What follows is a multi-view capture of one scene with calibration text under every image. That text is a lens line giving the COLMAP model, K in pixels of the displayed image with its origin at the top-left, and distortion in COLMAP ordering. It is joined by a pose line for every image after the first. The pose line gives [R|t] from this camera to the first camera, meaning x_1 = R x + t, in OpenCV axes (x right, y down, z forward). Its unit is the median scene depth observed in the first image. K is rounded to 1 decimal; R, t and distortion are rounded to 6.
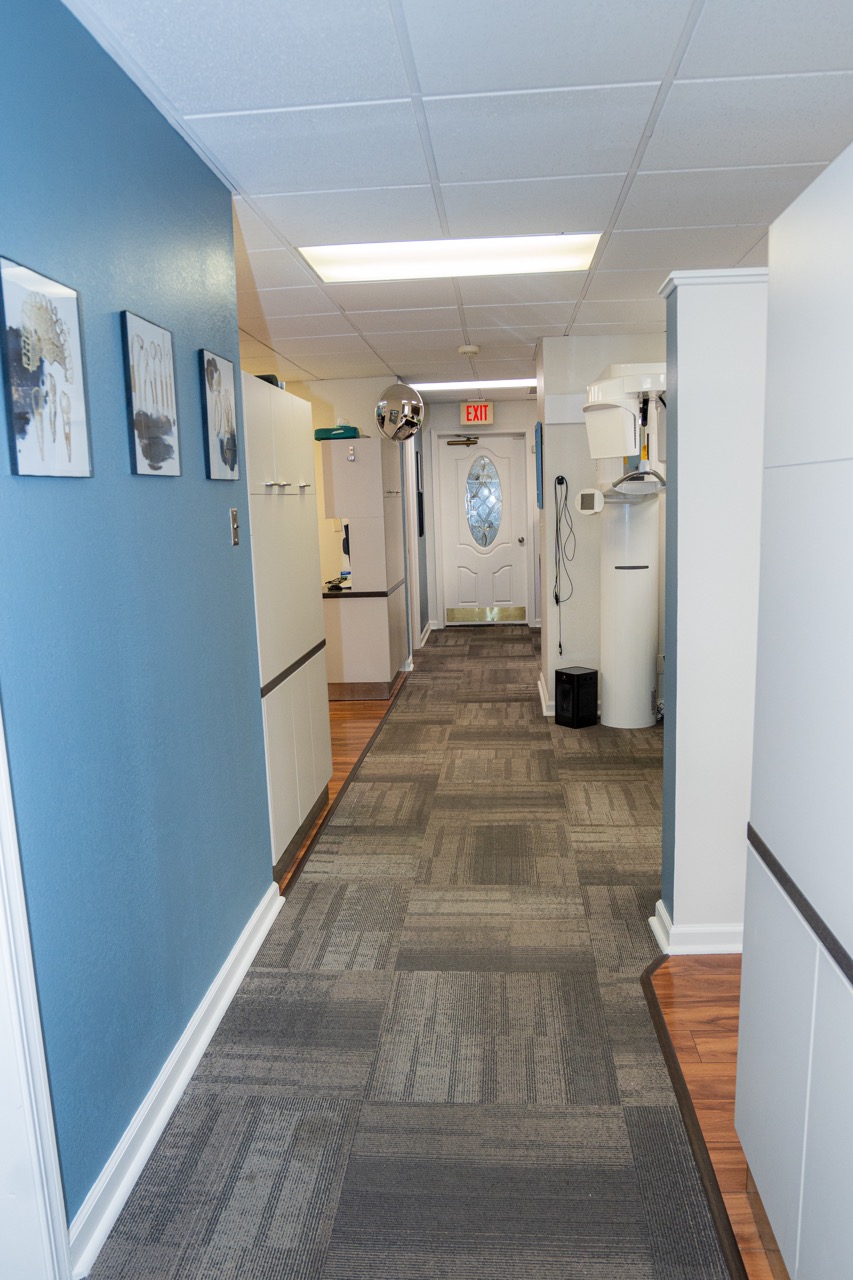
lens RADIAL K [[932.5, 0, 426.5], [0, 932.5, 640.0], [0, 0, 1]] dist [-0.068363, 0.036434]
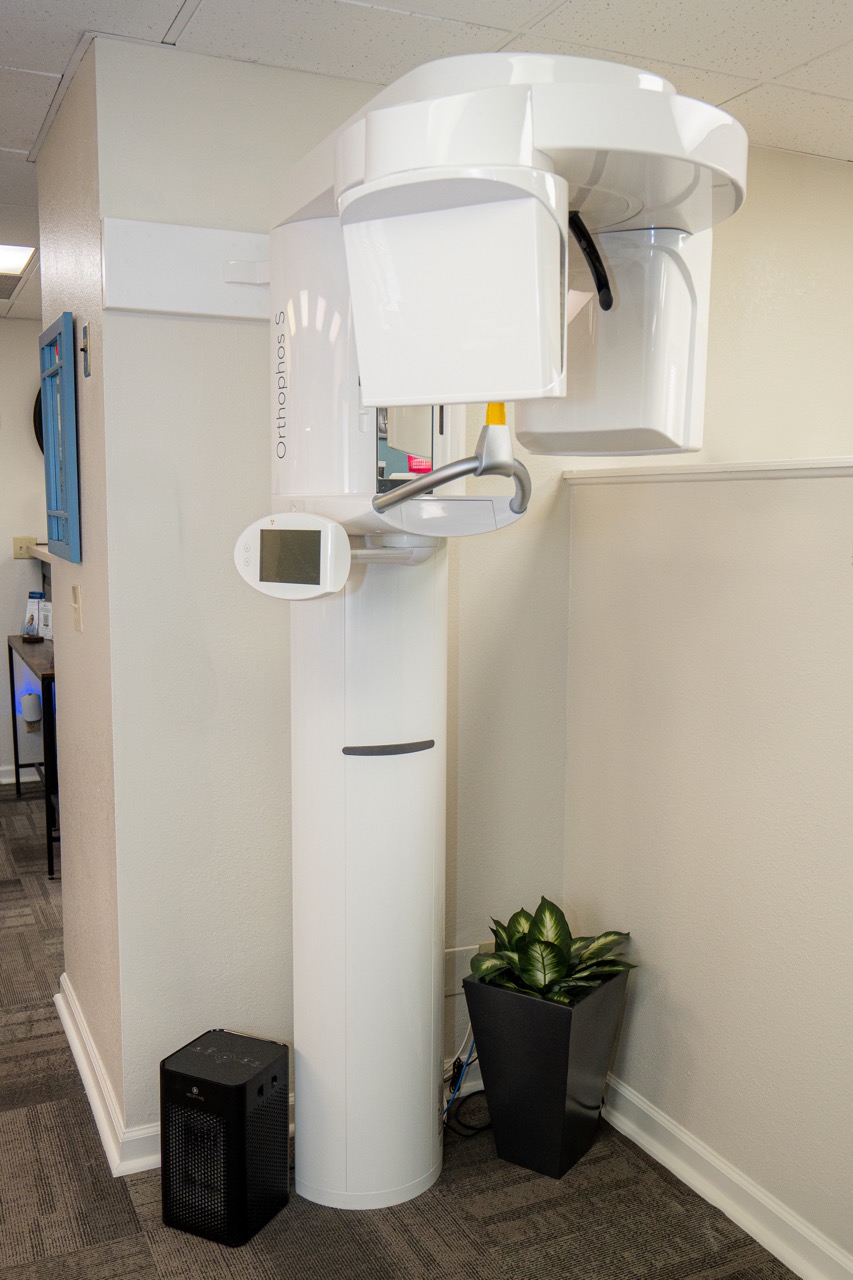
lens RADIAL K [[1136.3, 0, 426.5], [0, 1136.3, 640.0], [0, 0, 1]] dist [0.000214, 0.007800]
pose [[0.866105, -0.019279, 0.499491, 0.023134], [0.042160, 0.998513, -0.034564, -0.099541], [-0.498081, 0.050995, 0.865630, 0.611800]]
